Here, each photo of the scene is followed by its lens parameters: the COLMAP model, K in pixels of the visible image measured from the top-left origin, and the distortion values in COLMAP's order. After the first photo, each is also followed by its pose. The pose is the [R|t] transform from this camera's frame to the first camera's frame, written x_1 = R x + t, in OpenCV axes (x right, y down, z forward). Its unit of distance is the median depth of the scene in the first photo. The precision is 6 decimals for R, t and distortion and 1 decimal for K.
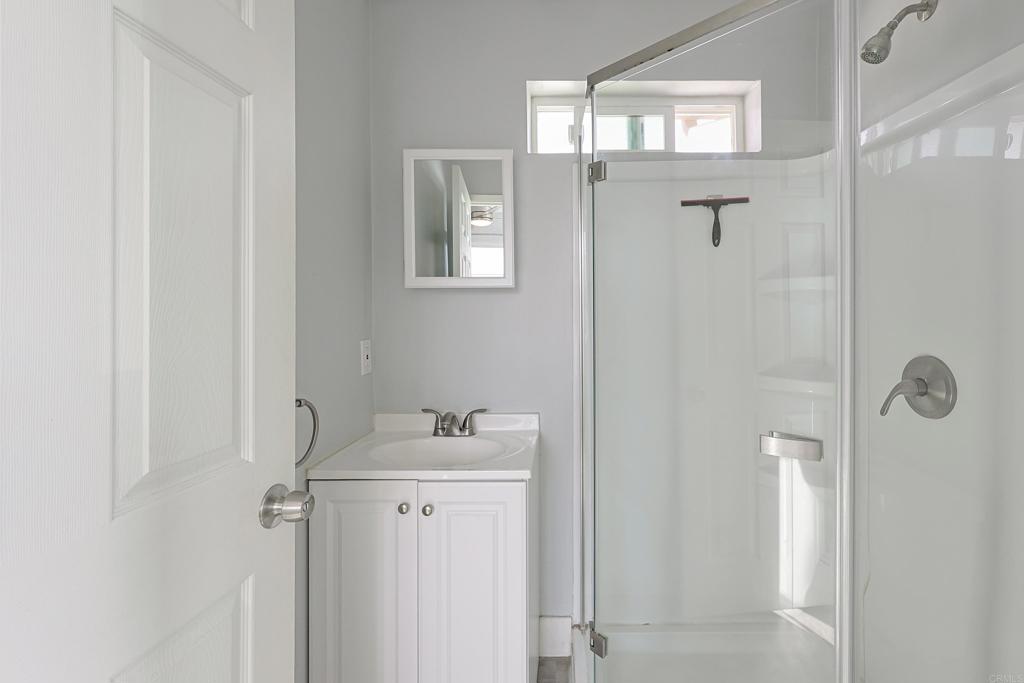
lens RADIAL K [[460.1, 0, 507.8], [0, 460.1, 313.6], [0, 0, 1]] dist [0.009136, -0.003122]
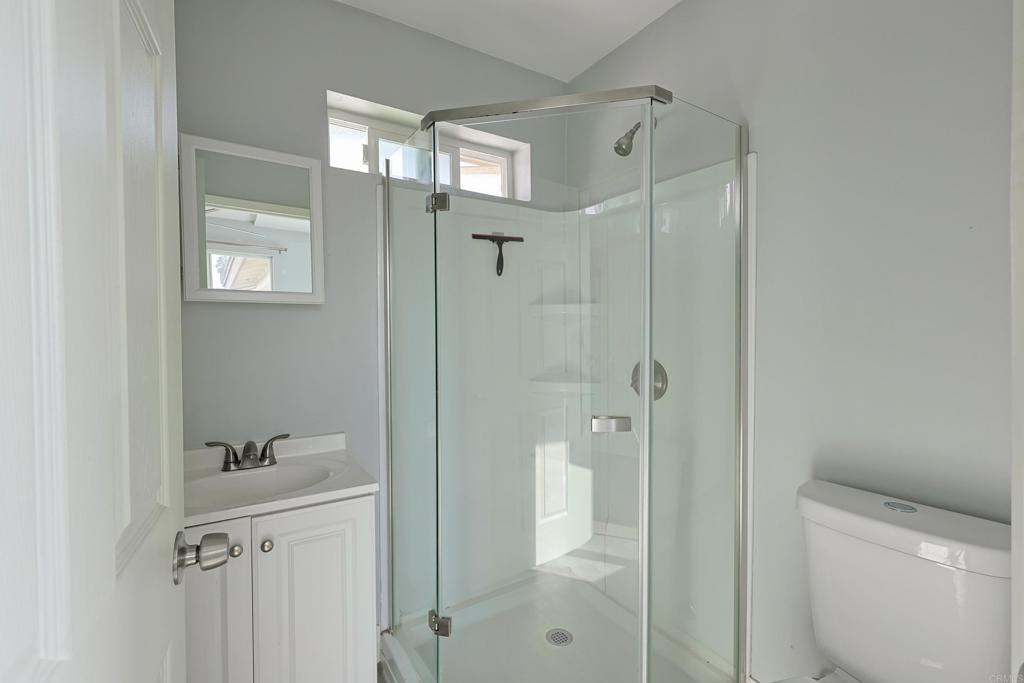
lens RADIAL K [[441.3, 0, 515.0], [0, 441.3, 338.4], [0, 0, 1]] dist [0.000949, -0.001959]
pose [[0.855648, -0.006197, 0.517522, -0.118164], [0.000080, 0.999930, 0.011841, 0.003458], [-0.517559, -0.010090, 0.855588, 0.001687]]
